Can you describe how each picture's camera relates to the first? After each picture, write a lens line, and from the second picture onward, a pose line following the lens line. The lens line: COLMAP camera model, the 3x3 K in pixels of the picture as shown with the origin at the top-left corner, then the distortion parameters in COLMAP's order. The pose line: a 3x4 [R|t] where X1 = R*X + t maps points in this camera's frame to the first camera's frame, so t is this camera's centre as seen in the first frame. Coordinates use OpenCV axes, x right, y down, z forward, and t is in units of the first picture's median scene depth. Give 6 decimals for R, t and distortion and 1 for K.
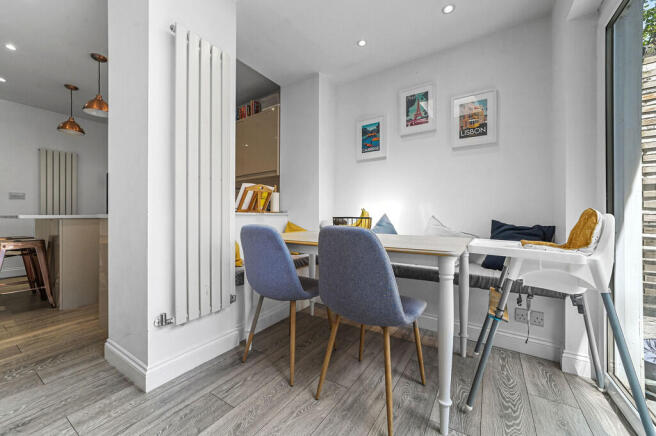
lens RADIAL K [[254.4, 0, 328.0], [0, 254.4, 218.0], [0, 0, 1]] dist [-0.000550, 0.000111]
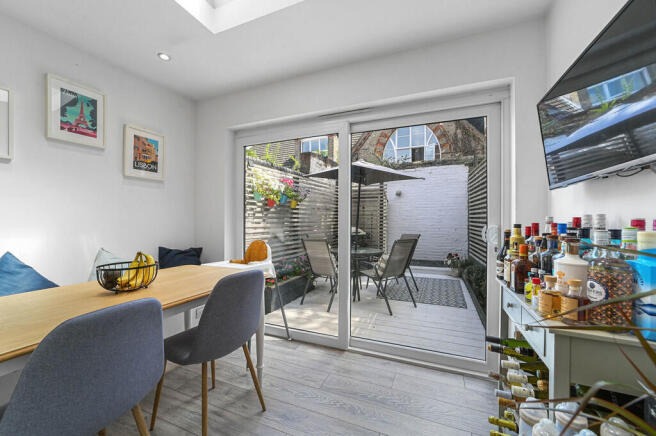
lens RADIAL K [[254.4, 0, 328.0], [0, 254.4, 218.0], [0, 0, 1]] dist [-0.000550, 0.000111]
pose [[-0.167246, -0.008252, 0.985881, -0.593797], [-0.004025, 0.999962, 0.007688, -0.130833], [-0.985907, -0.002682, -0.167273, 0.419827]]
